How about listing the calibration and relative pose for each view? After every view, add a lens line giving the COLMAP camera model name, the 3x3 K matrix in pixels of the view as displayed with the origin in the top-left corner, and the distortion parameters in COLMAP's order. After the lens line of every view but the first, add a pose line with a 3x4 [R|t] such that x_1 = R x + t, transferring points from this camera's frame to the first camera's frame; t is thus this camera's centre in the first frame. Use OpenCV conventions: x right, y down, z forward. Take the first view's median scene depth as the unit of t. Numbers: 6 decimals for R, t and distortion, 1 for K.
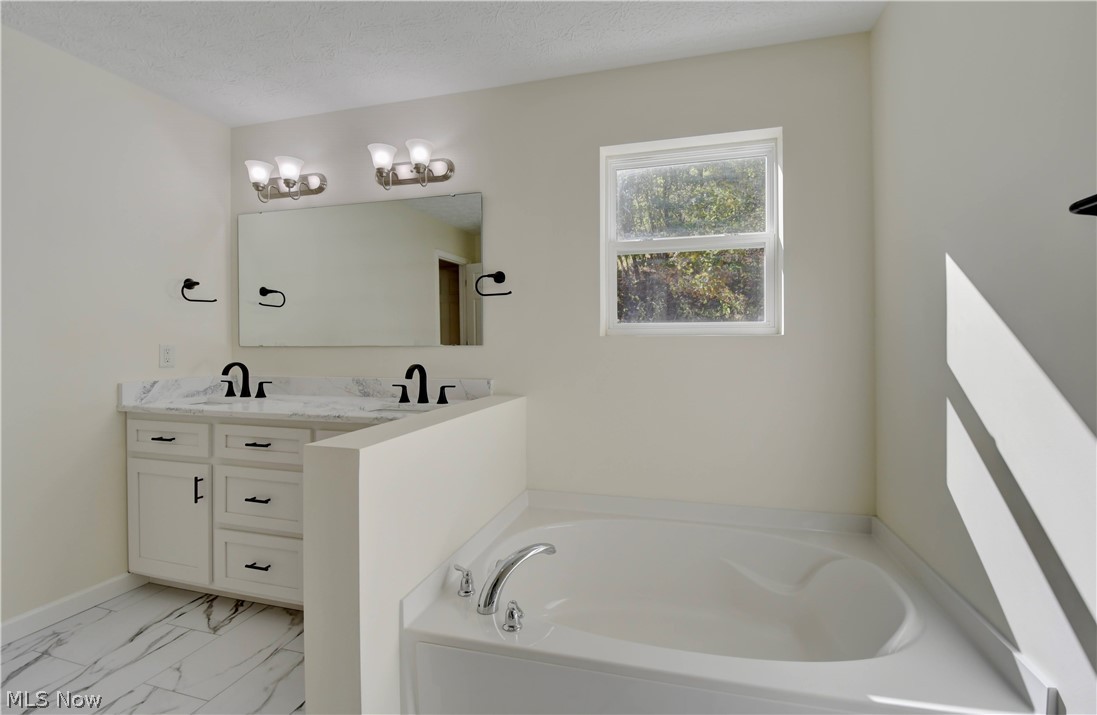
lens RADIAL K [[494.4, 0, 552.6], [0, 494.4, 347.5], [0, 0, 1]] dist [-0.002370, -0.000592]
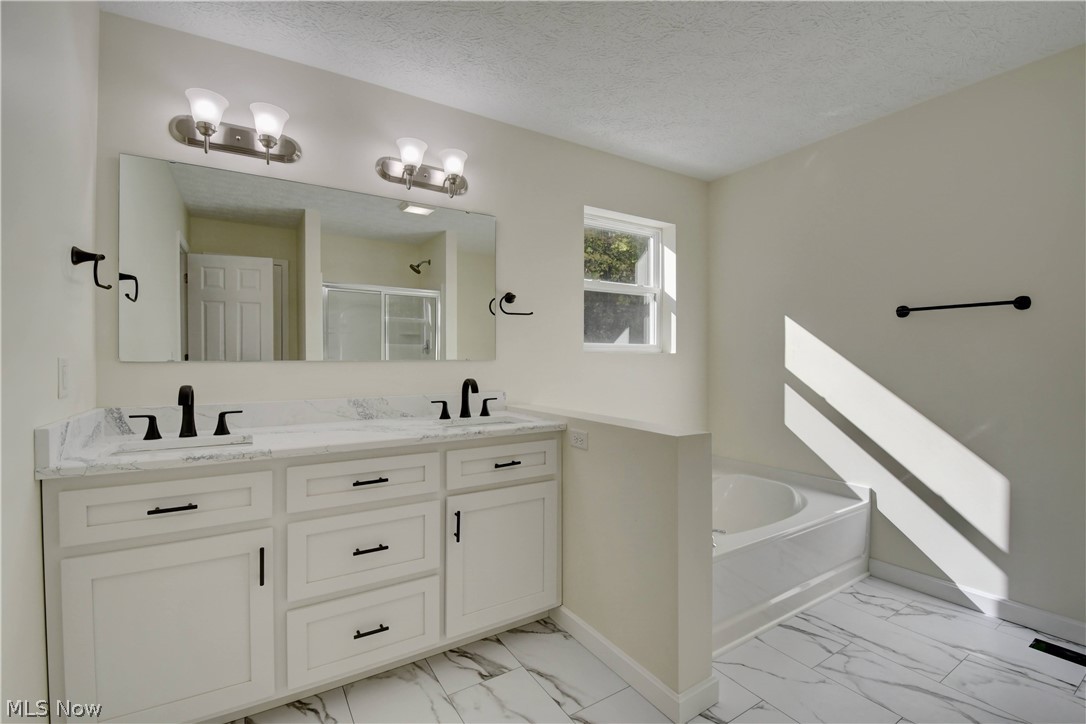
lens RADIAL K [[472.7, 0, 545.9], [0, 472.7, 367.4], [0, 0, 1]] dist [-0.003675, -0.003119]
pose [[0.677014, -0.011570, 0.735879, -0.855783], [0.004989, 0.999926, 0.011131, 0.001633], [-0.735953, -0.003865, 0.677021, 0.233024]]
